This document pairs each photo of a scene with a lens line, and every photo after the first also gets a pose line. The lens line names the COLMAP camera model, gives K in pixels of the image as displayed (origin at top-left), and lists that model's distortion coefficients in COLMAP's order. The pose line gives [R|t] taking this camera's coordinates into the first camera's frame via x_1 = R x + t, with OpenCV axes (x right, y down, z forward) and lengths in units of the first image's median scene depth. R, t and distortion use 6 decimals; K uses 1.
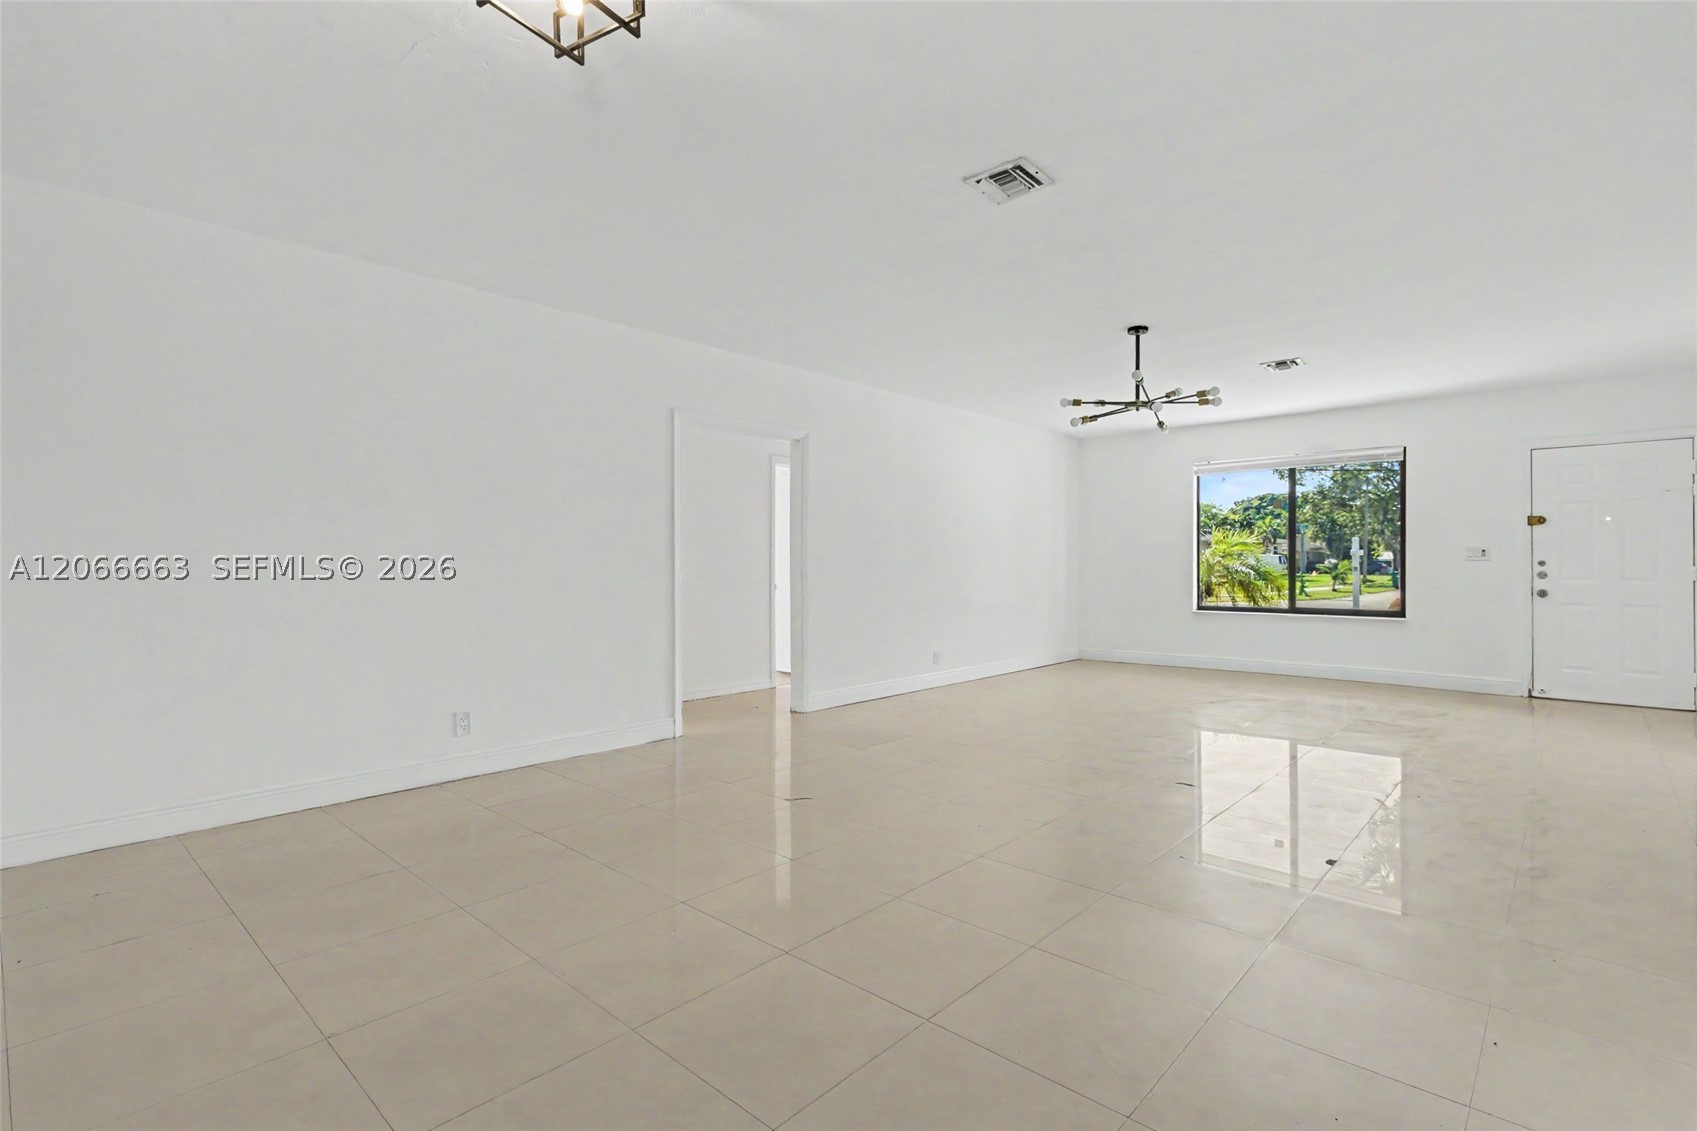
lens RADIAL K [[776.0, 0, 863.9], [0, 776.0, 565.1], [0, 0, 1]] dist [-0.000087, 0.000321]
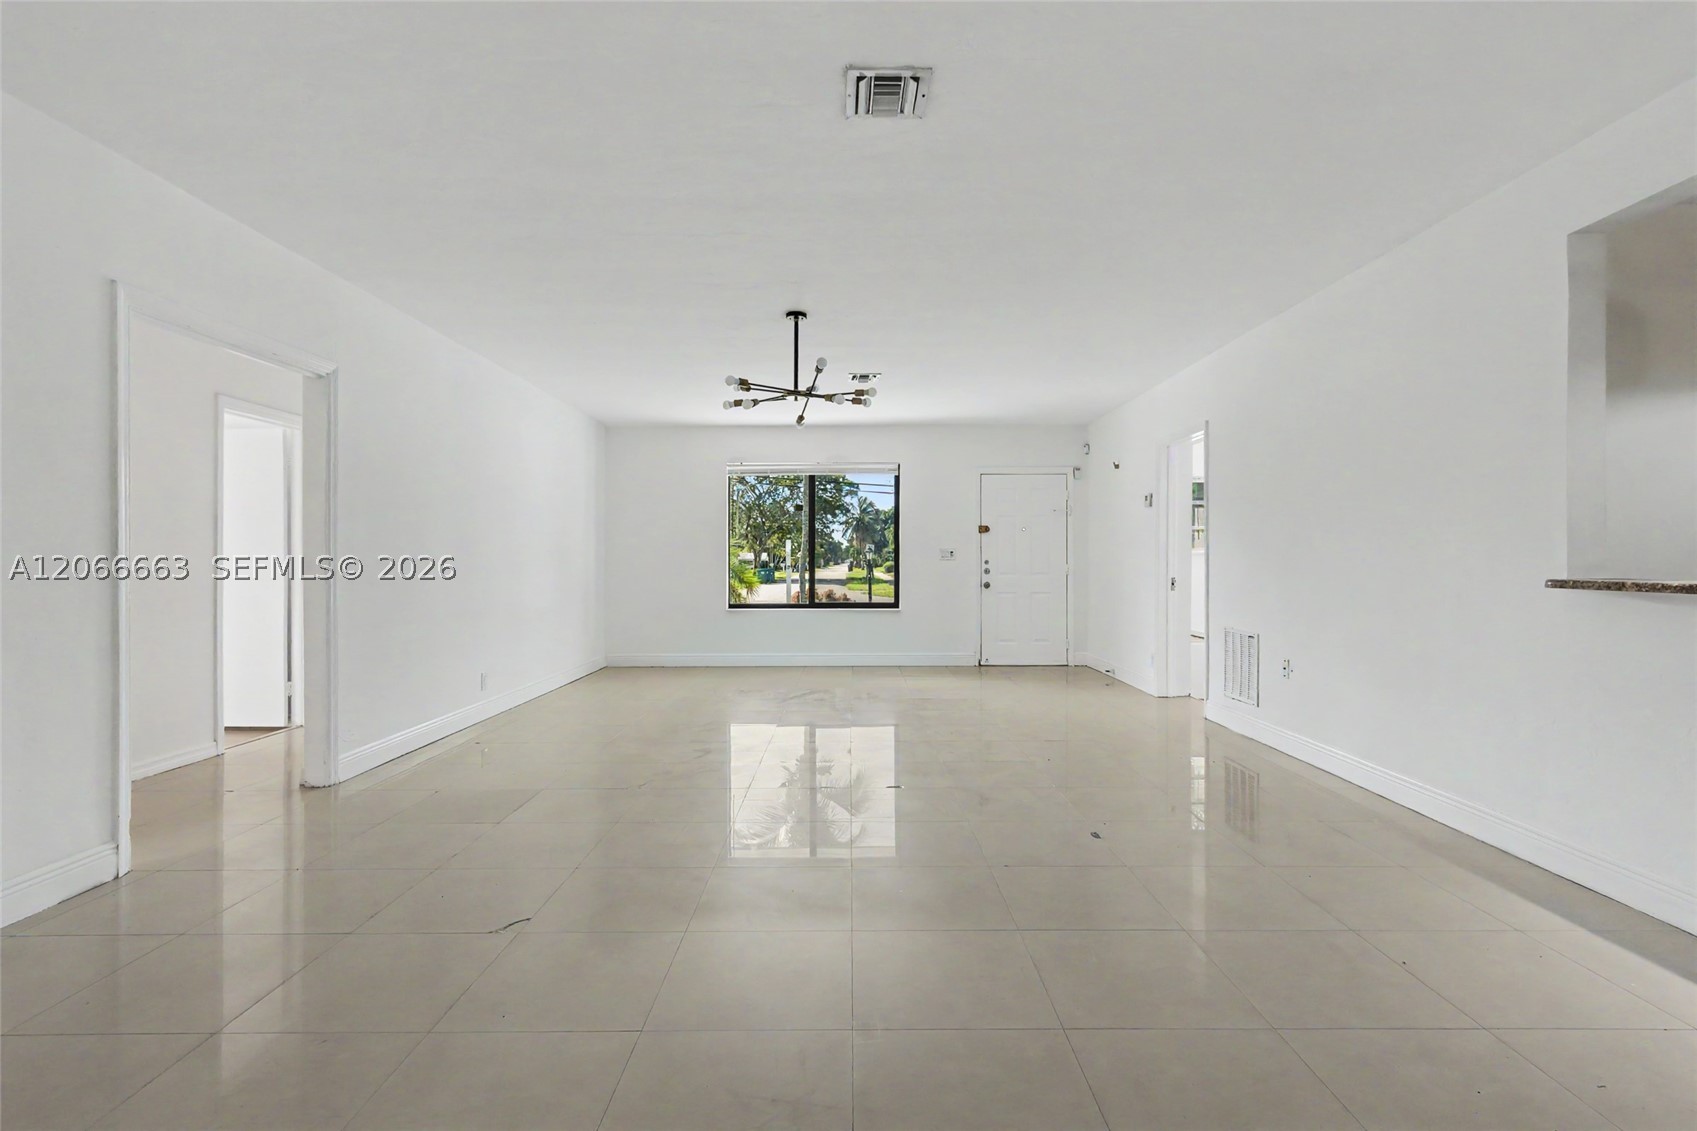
lens RADIAL K [[776.0, 0, 848.5], [0, 776.0, 568.3], [0, 0, 1]] dist [-0.000087, 0.000321]
pose [[0.745046, -0.004930, 0.666995, -0.163686], [0.001749, 0.999984, 0.005438, 0.000127], [-0.667010, -0.002885, 0.745043, 0.176425]]
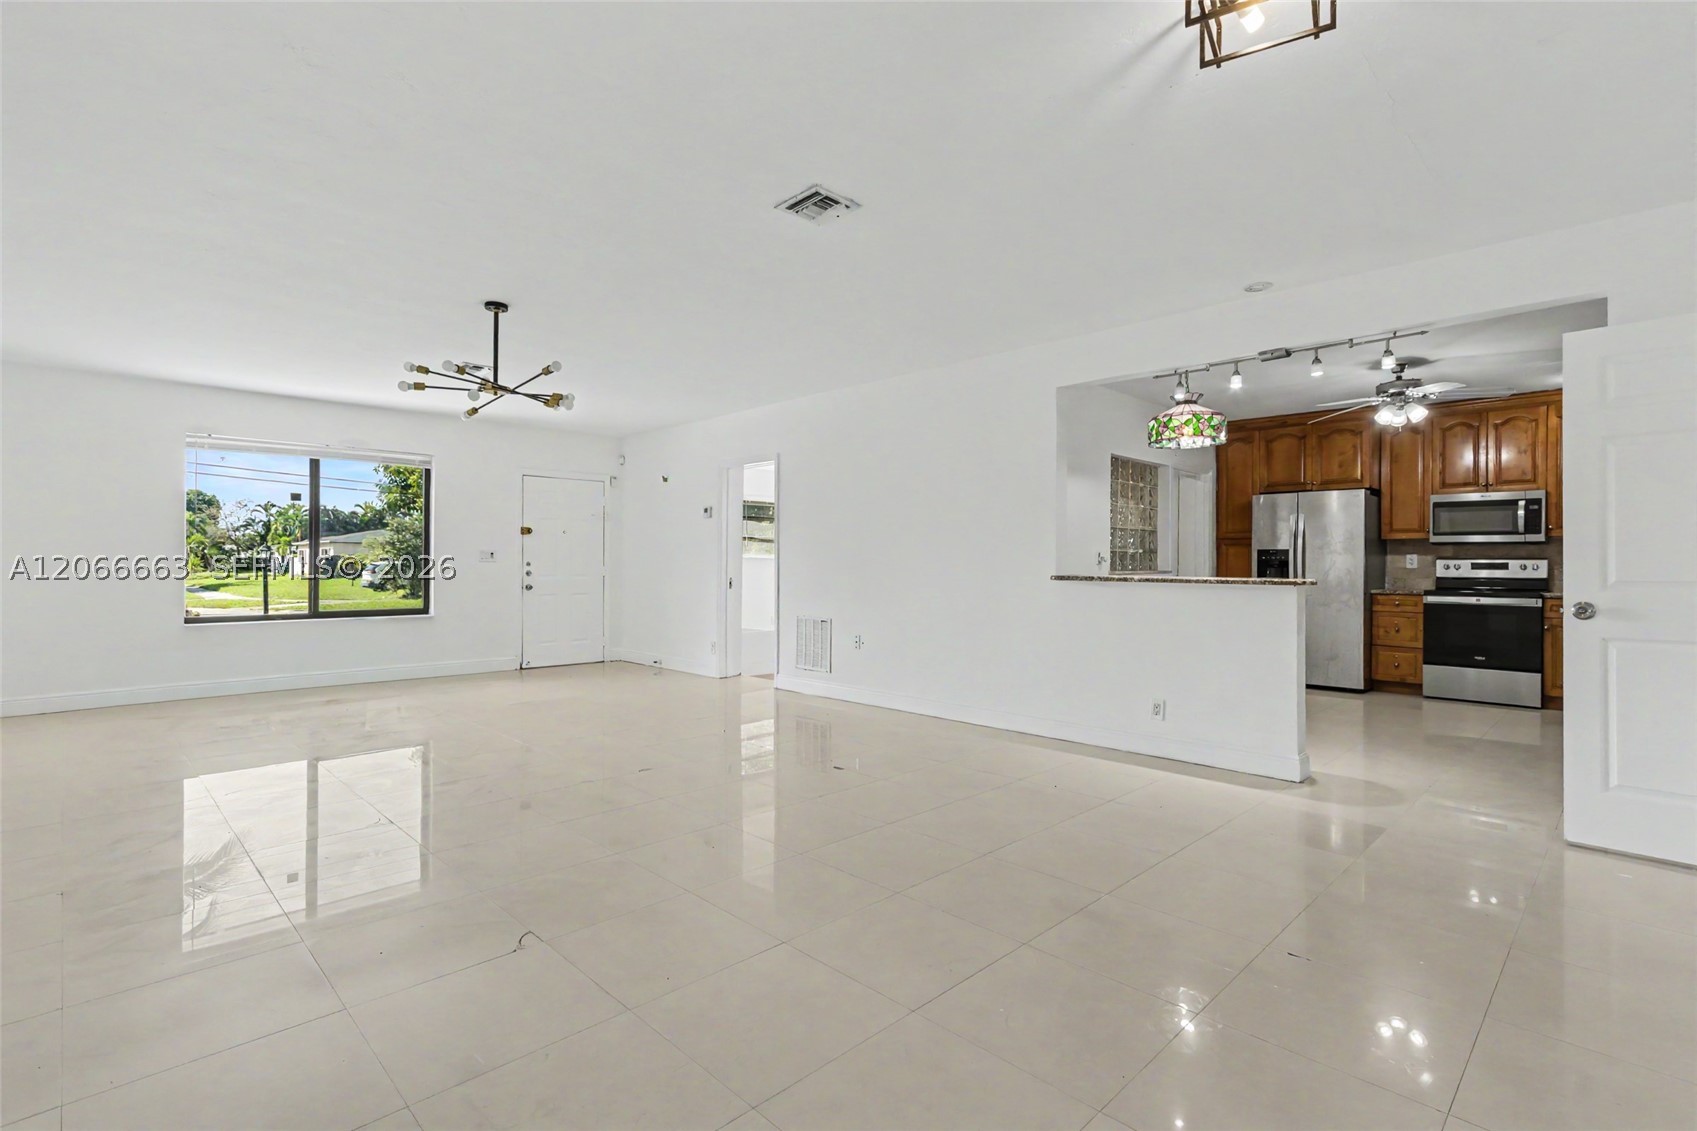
lens RADIAL K [[776.0, 0, 837.9], [0, 776.0, 557.3], [0, 0, 1]] dist [-0.000087, 0.000321]
pose [[0.074203, 0.009835, 0.997195, -0.364922], [0.000028, 0.999951, -0.009864, -0.001095], [-0.997243, 0.000759, 0.074199, 0.376008]]
